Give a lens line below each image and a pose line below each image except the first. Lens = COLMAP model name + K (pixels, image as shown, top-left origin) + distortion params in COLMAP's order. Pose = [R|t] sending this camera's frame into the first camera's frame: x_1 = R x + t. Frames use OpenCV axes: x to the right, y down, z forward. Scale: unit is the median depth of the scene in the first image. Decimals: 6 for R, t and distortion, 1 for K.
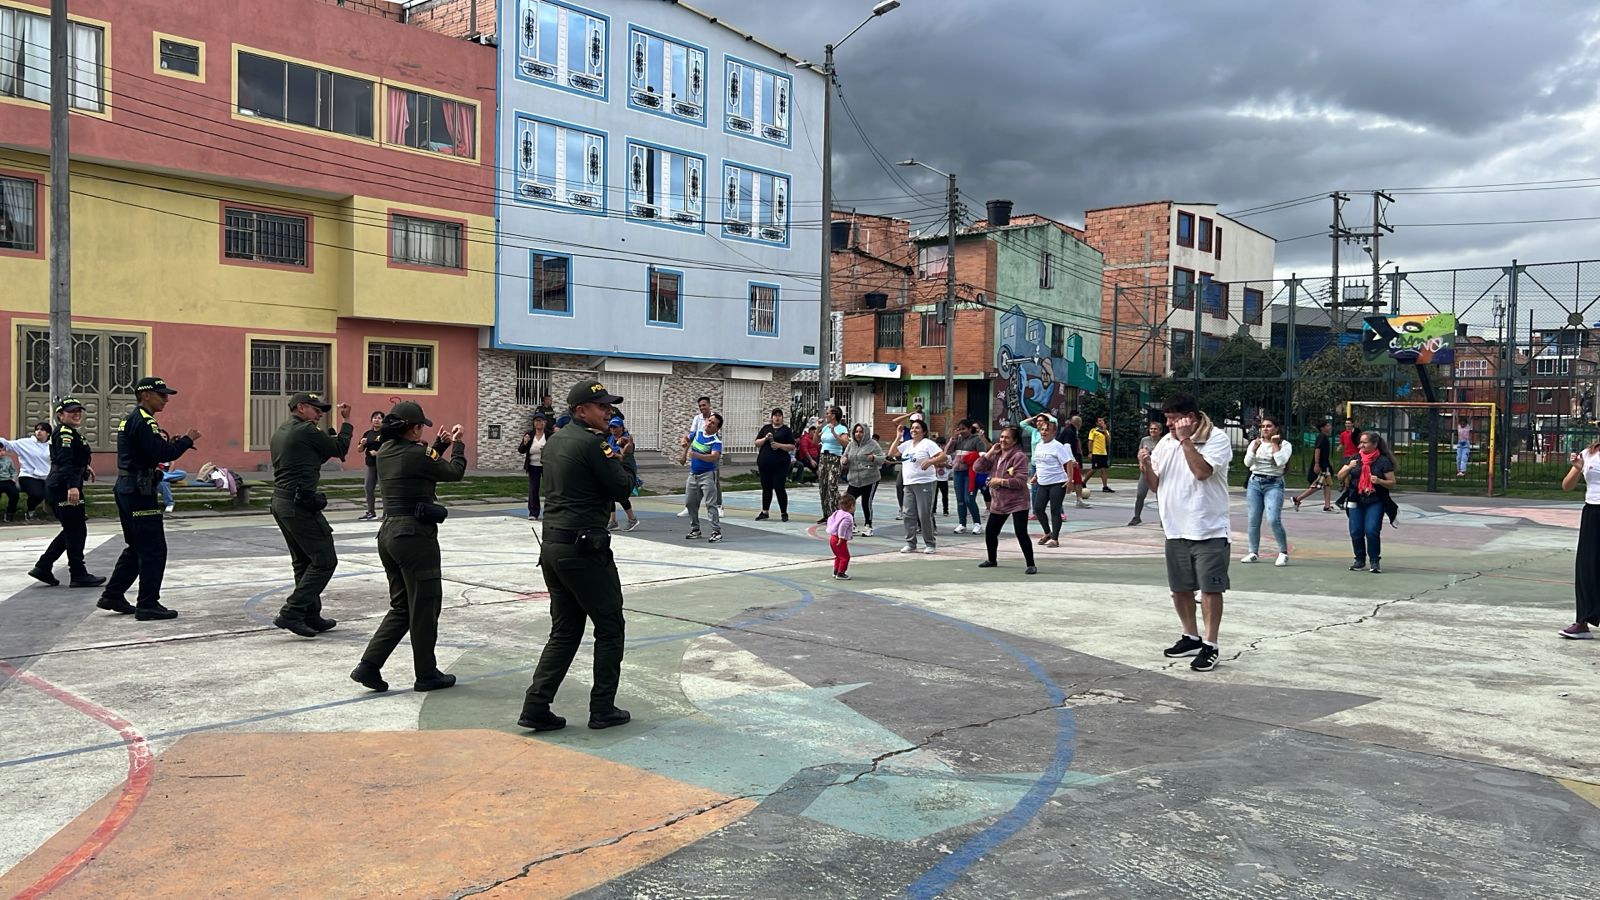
lens RADIAL K [[1233.4, 0, 799.2], [0, 1233.4, 450.9], [0, 0, 1]] dist [0.009176, -0.002805]
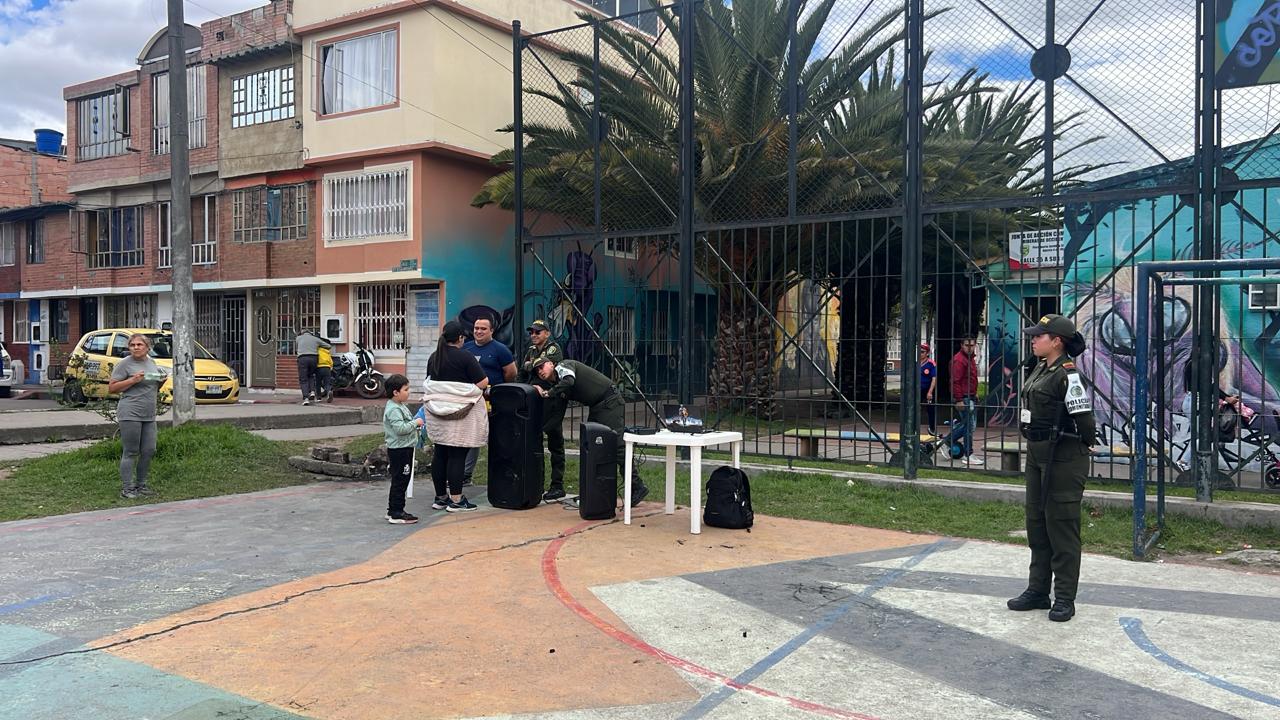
lens RADIAL K [[986.7, 0, 639.4], [0, 986.7, 360.7], [0, 0, 1]] dist [0.009176, -0.002805]
pose [[-0.988752, -0.025008, -0.147460, -0.391596], [-0.030916, 0.998803, 0.037909, -0.037115], [0.146335, 0.042042, -0.988341, 1.910189]]
